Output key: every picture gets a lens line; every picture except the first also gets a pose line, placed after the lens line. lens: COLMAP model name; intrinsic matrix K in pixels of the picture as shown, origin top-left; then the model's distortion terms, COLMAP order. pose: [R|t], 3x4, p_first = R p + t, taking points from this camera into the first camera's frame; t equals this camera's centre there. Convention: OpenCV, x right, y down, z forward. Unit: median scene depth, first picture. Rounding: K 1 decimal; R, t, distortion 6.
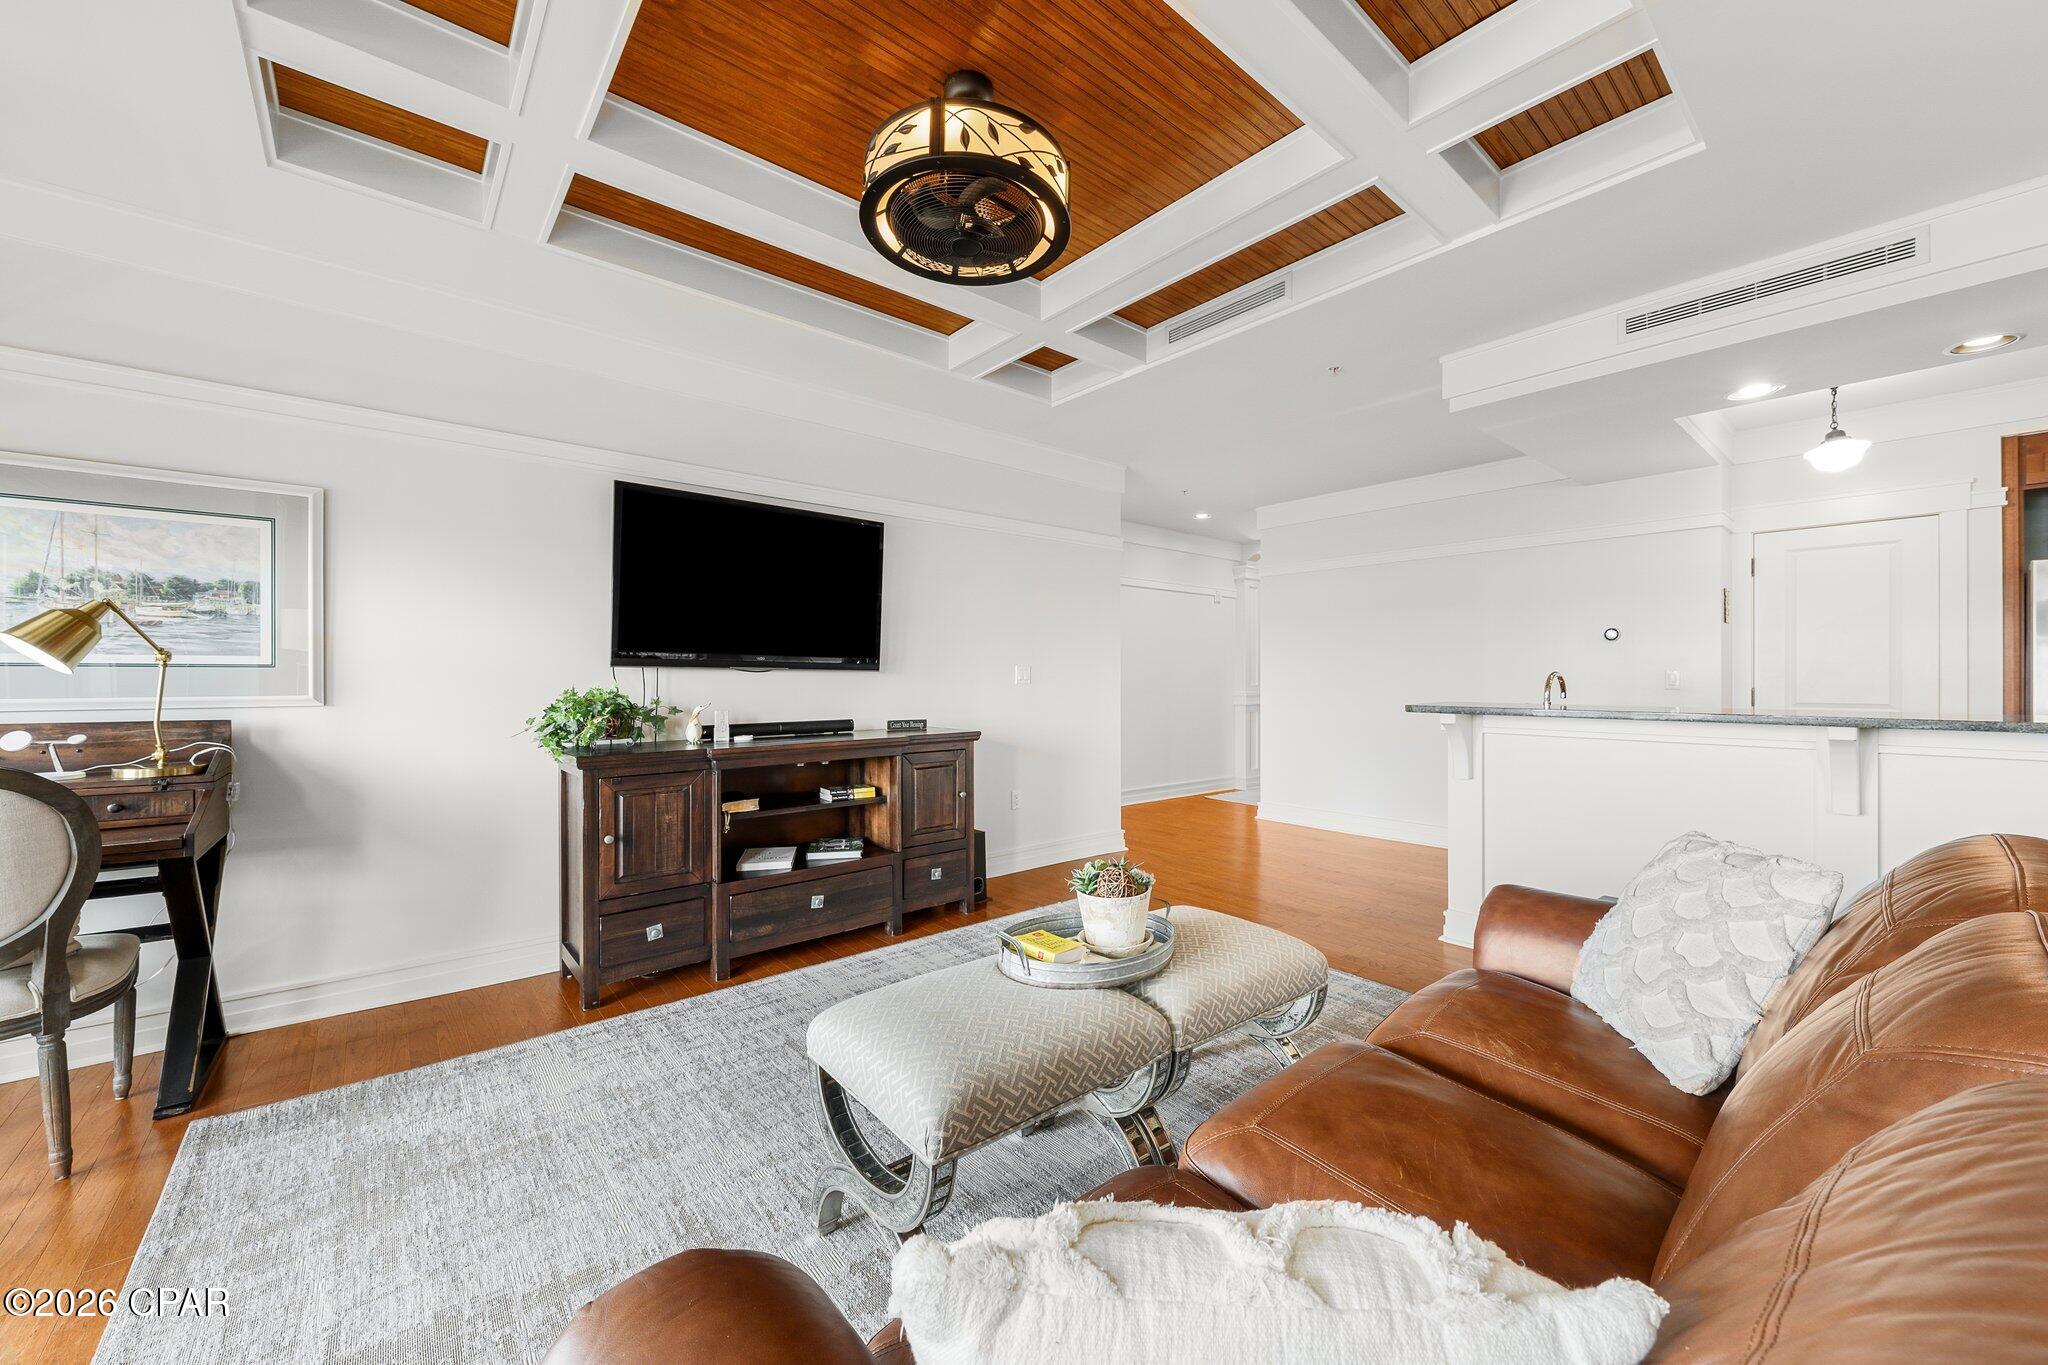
lens RADIAL K [[793.7, 0, 1023.6], [0, 793.7, 681.9], [0, 0, 1]] dist [0.003787, 0.000233]
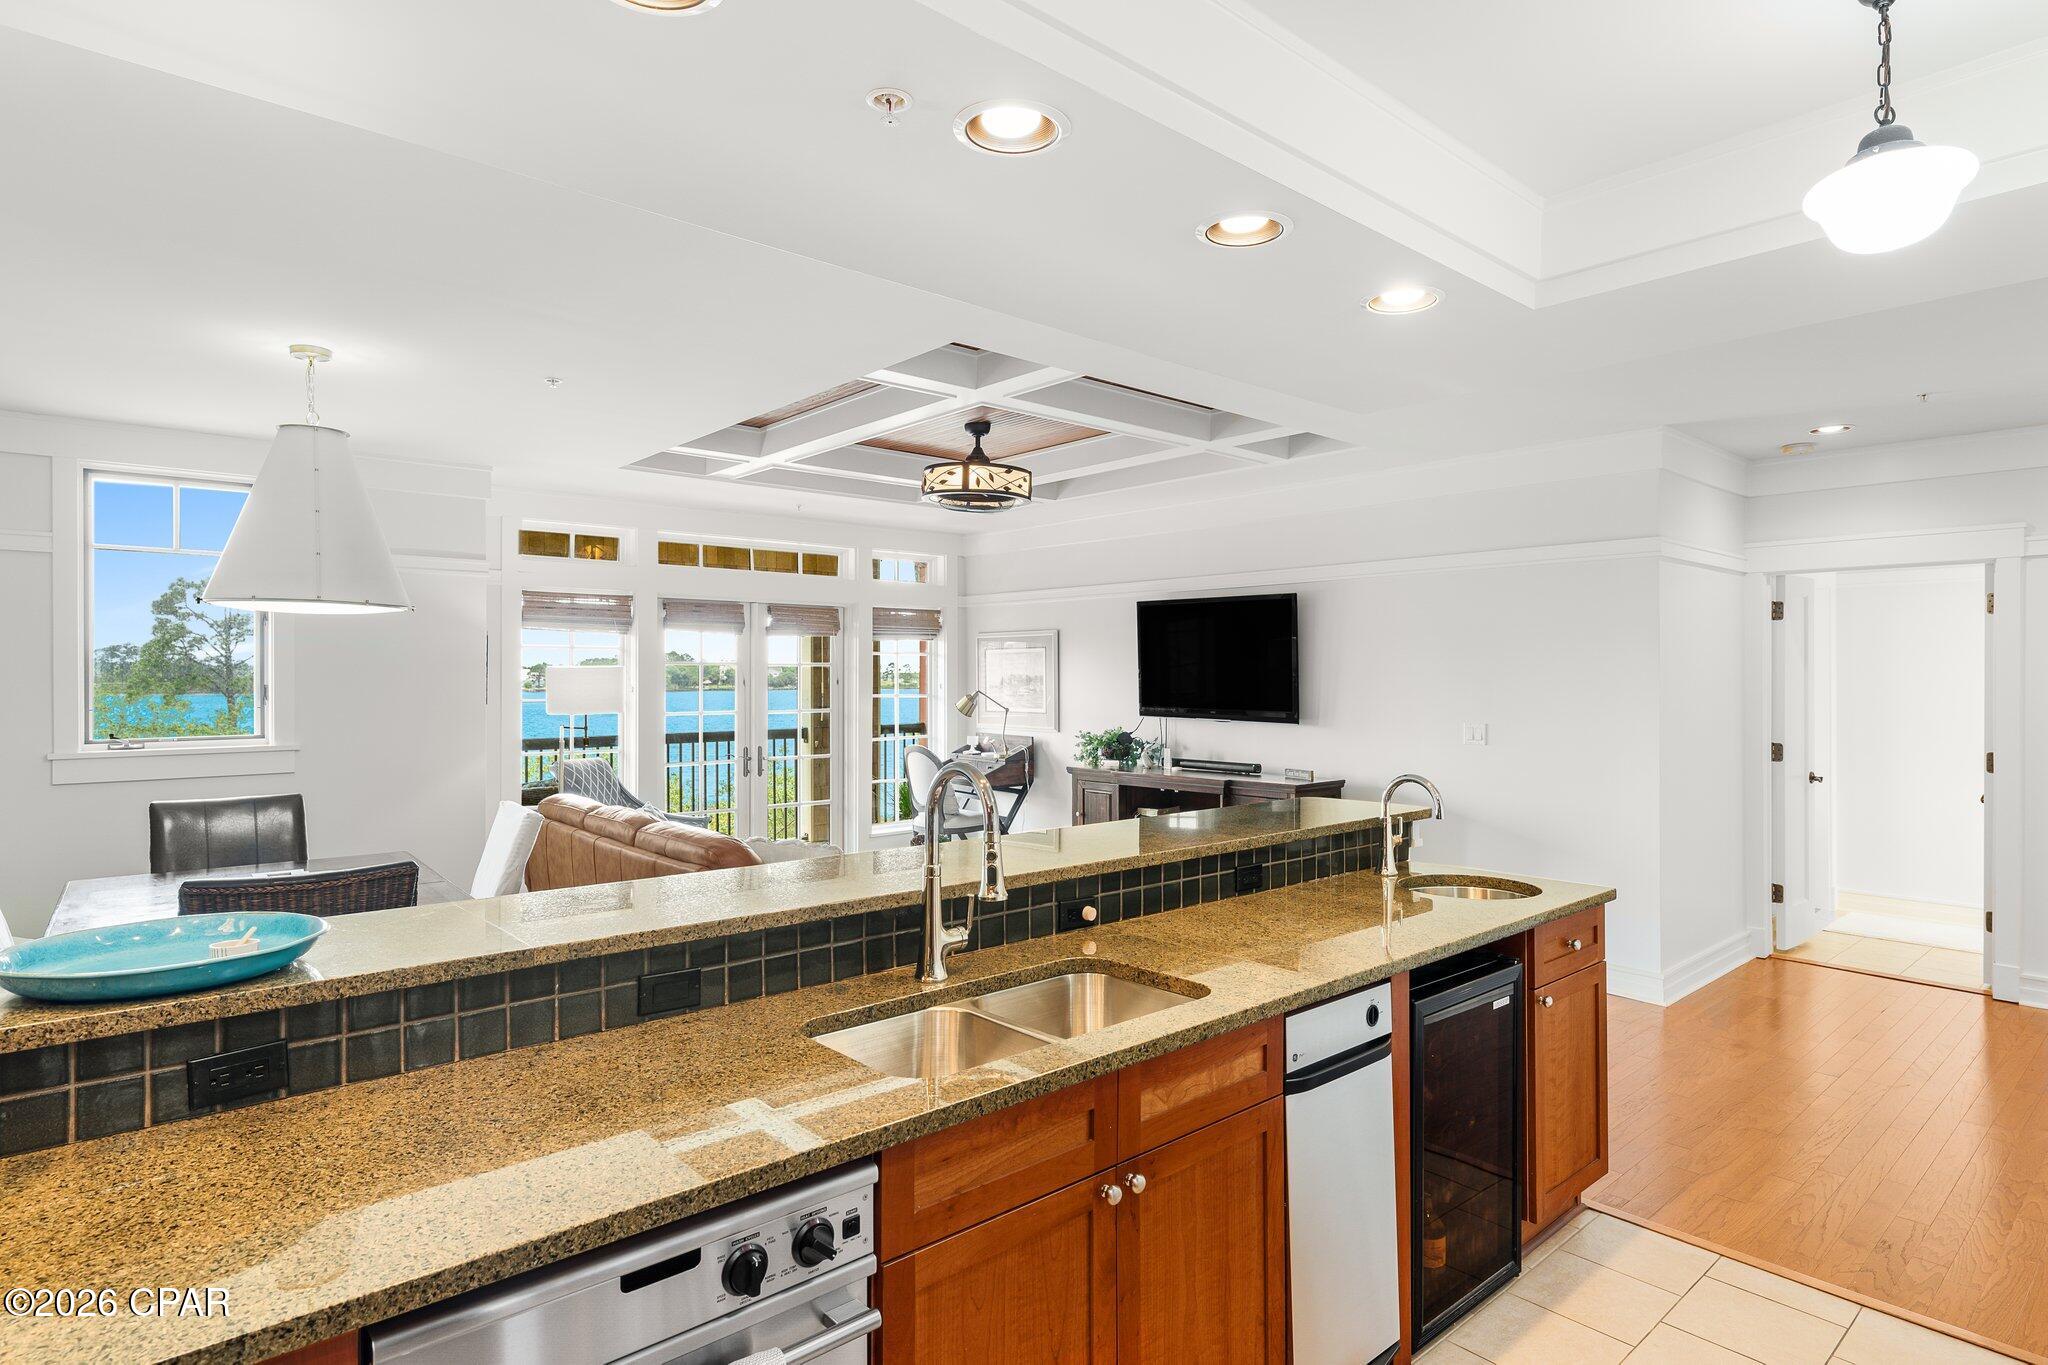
lens RADIAL K [[1102.8, 0, 1017.9], [0, 1102.8, 673.9], [0, 0, 1]] dist [0.015005, -0.000268]
pose [[0.005899, 0.005167, -0.999969, 1.671667], [0.001821, 0.999985, 0.005178, -0.113227], [0.999981, -0.001852, 0.005889, 0.706643]]
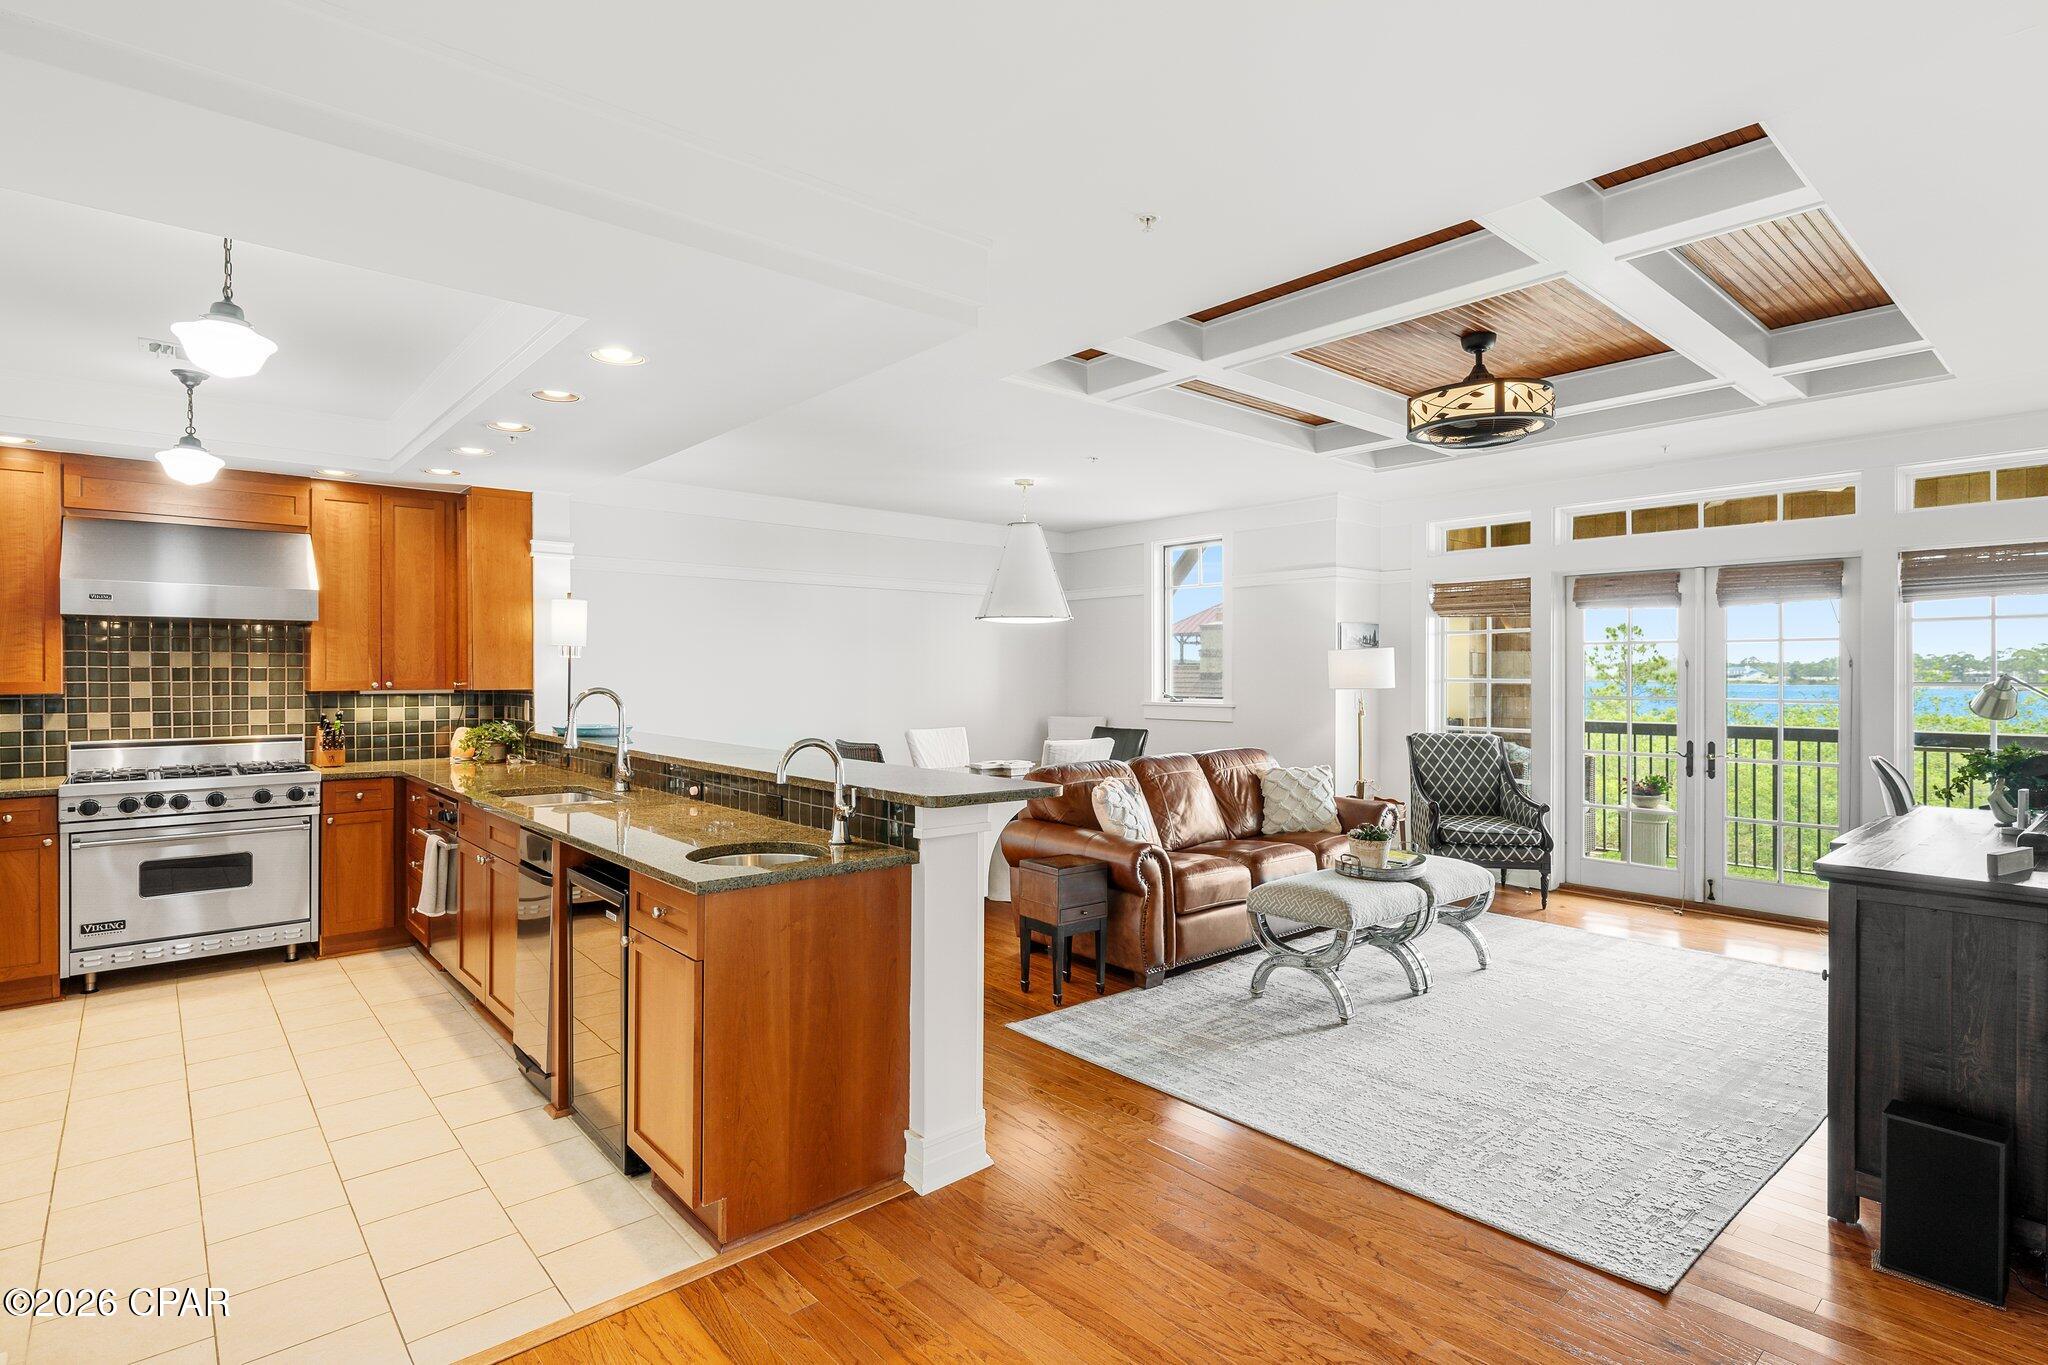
lens RADIAL K [[1027.5, 0, 1037.1], [0, 1027.5, 676.9], [0, 0, 1]] dist [0.003666, -0.000744]
pose [[-0.999968, 0.005444, -0.005909, 0.514052], [0.005428, 0.999981, 0.002789, -0.073236], [0.005924, 0.002757, -0.999979, 1.943898]]
